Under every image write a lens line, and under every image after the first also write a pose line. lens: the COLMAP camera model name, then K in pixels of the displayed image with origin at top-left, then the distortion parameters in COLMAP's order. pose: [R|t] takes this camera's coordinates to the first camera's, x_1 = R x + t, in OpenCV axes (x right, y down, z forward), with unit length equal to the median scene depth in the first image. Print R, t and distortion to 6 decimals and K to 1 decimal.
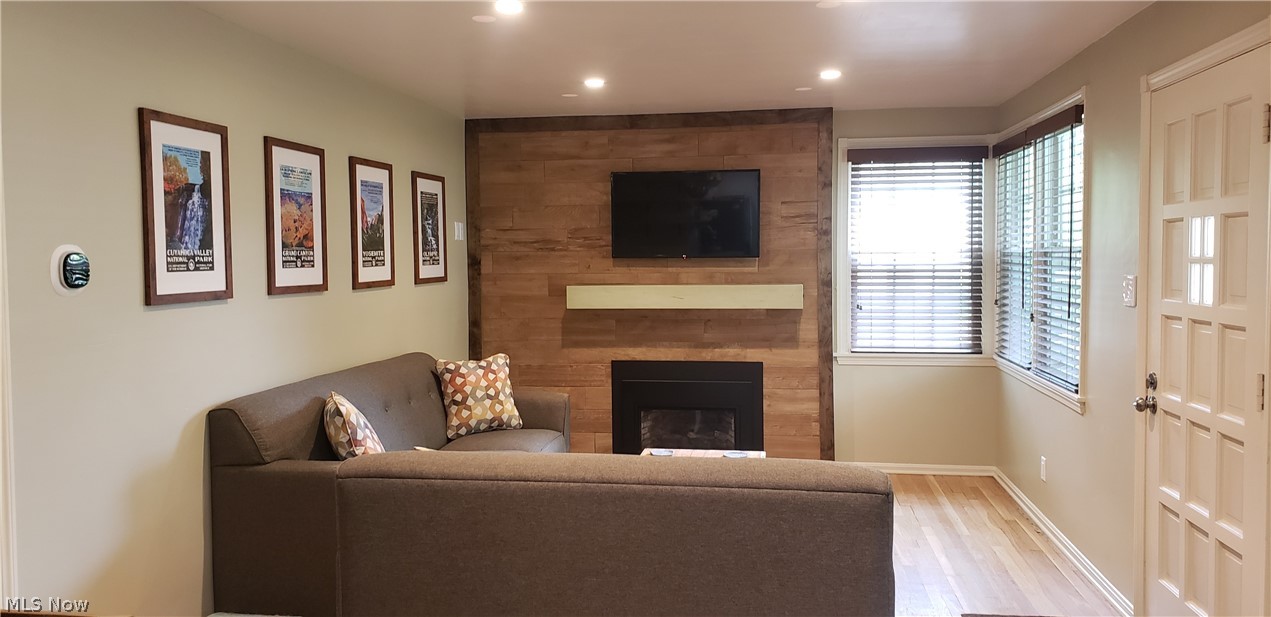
lens RADIAL K [[954.0, 0, 636.7], [0, 954.0, 302.4], [0, 0, 1]] dist [-0.037783, -0.004561]
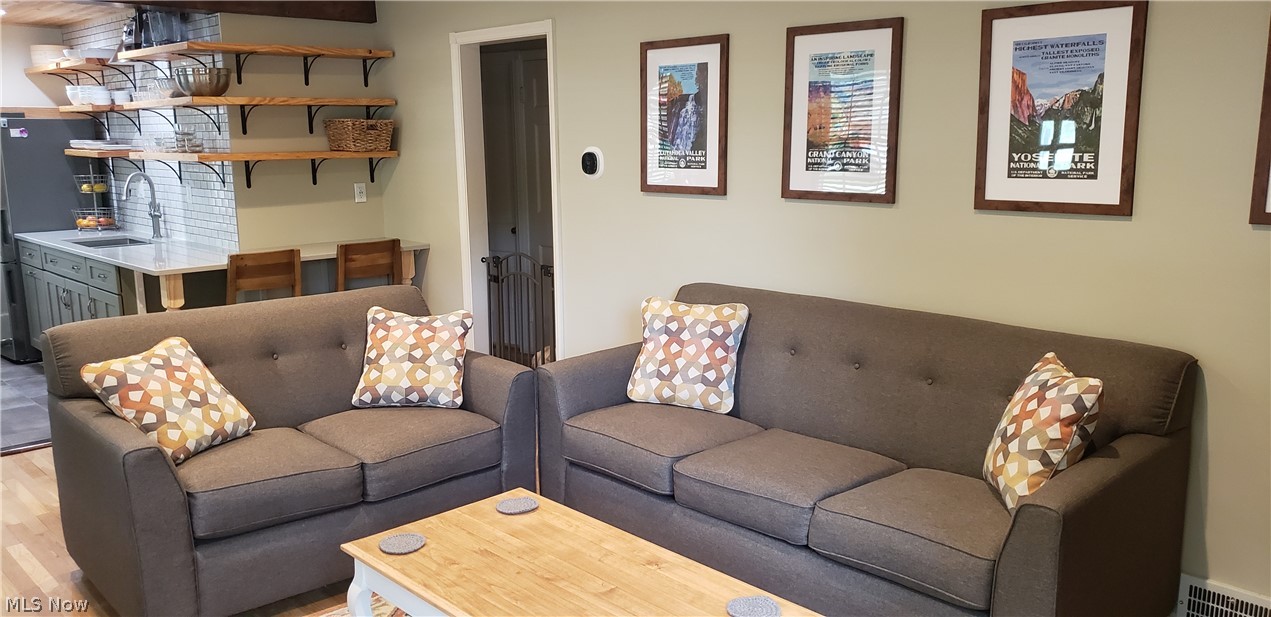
lens RADIAL K [[954.0, 0, 637.7], [0, 954.0, 316.1], [0, 0, 1]] dist [-0.037783, -0.004561]
pose [[-0.583175, 0.134170, -0.801190, 0.547257], [-0.046540, 0.979128, 0.197844, -0.084597], [0.811012, 0.152665, -0.564759, 1.629514]]
